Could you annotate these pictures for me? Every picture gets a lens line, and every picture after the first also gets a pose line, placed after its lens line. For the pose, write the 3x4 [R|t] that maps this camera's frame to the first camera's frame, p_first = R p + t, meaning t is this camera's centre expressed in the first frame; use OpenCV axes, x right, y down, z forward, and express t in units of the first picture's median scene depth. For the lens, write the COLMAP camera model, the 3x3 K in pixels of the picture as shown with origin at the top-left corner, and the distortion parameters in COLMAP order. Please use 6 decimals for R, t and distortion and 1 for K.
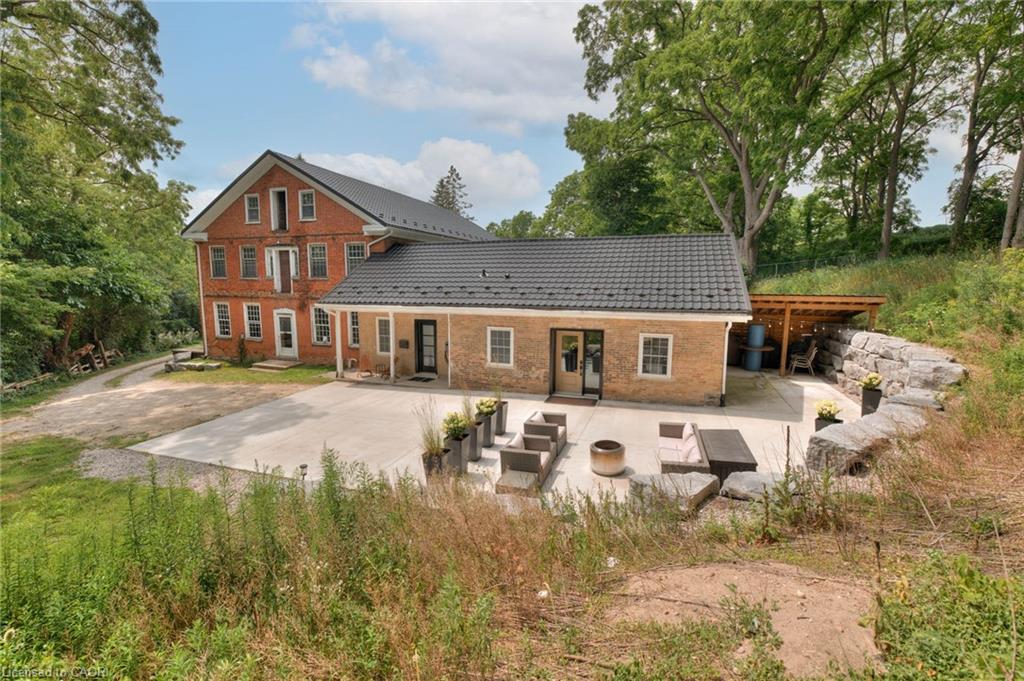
lens RADIAL K [[433.4, 0, 506.5], [0, 433.4, 339.6], [0, 0, 1]] dist [-0.013141, -0.000097]
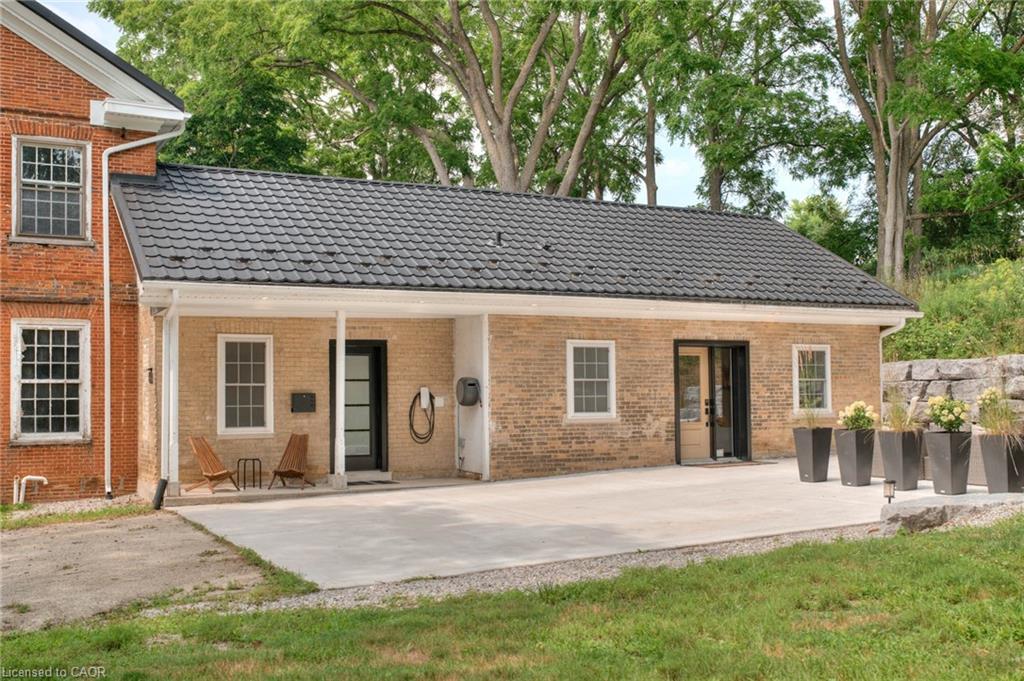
lens RADIAL K [[1074.2, 0, 496.8], [0, 1074.2, 373.3], [0, 0, 1]] dist [-0.023764, 0.000000]
pose [[0.681521, 0.007021, 0.731765, -0.710351], [0.110918, 0.987410, -0.112777, 0.097874], [-0.723344, 0.158026, 0.672162, 0.175616]]
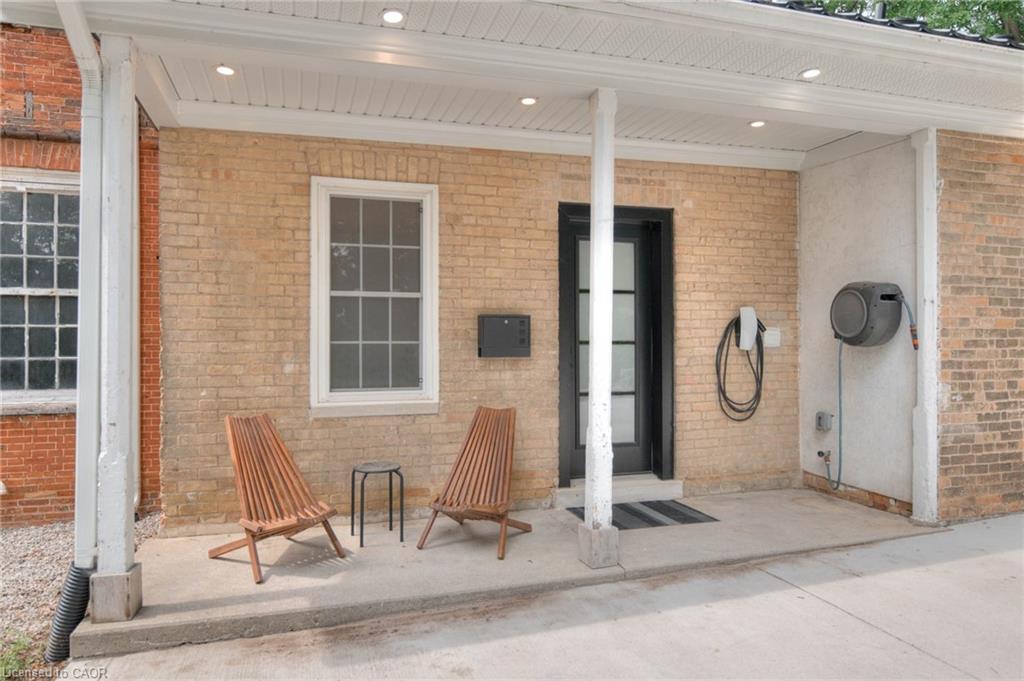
lens RADIAL K [[540.5, 0, 507.3], [0, 540.5, 336.5], [0, 0, 1]] dist [0.004250, 0.000455]
pose [[0.796164, -0.000739, 0.605080, -0.318640], [0.086159, 0.989948, -0.112159, 0.031695], [-0.598915, 0.141430, 0.788225, 0.695234]]
